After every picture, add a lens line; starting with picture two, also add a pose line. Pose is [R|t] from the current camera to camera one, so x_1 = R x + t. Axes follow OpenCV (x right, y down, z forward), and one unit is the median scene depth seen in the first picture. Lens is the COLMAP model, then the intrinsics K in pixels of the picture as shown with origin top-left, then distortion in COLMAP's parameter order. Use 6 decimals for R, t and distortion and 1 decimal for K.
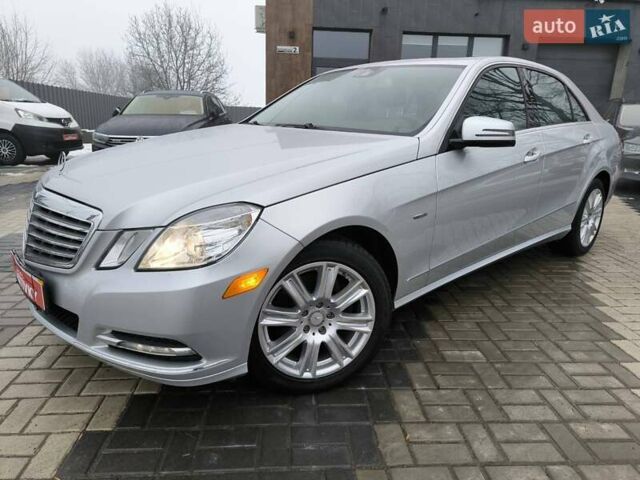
lens RADIAL K [[453.8, 0, 320.0], [0, 453.8, 240.0], [0, 0, 1]] dist [0.069354, -0.056260]
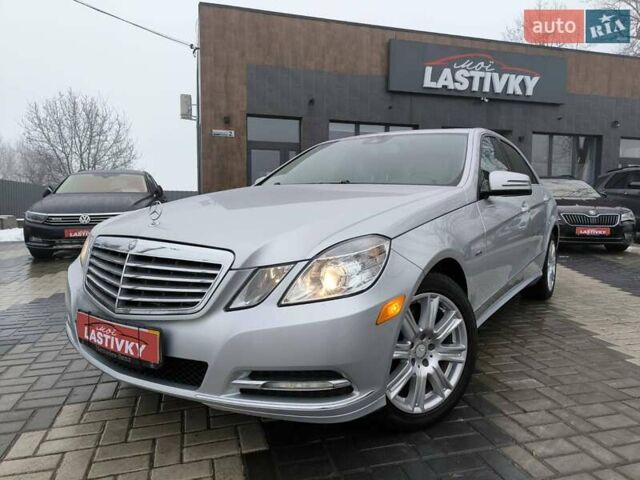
lens RADIAL K [[453.8, 0, 320.0], [0, 453.8, 240.0], [0, 0, 1]] dist [0.069354, -0.056260]
pose [[0.975464, -0.036828, 0.217058, -0.432728], [0.075073, 0.982462, -0.170684, 0.083148], [-0.206965, 0.182791, 0.961121, 0.004213]]
